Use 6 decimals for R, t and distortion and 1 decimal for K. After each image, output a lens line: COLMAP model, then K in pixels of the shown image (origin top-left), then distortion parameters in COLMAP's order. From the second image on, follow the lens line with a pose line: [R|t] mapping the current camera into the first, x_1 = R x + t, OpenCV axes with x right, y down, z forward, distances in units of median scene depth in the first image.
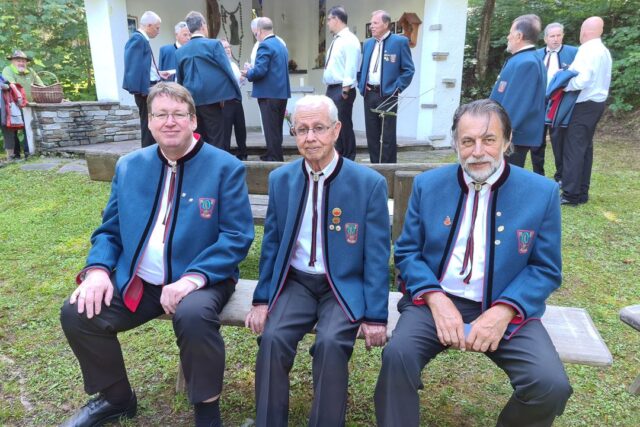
lens RADIAL K [[463.4, 0, 320.7], [0, 463.4, 214.6], [0, 0, 1]] dist [0.010076, 0.003656]
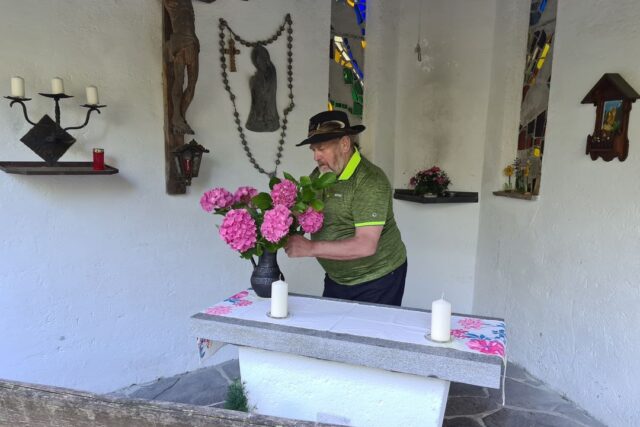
lens RADIAL K [[463.4, 0, 319.1], [0, 463.4, 213.4], [0, 0, 1]] dist [0.010076, 0.003656]
pose [[0.937737, 0.067153, -0.340793, -0.023710], [-0.110767, 0.987722, -0.110162, -0.270237], [0.329211, 0.141051, 0.933662, 0.694732]]
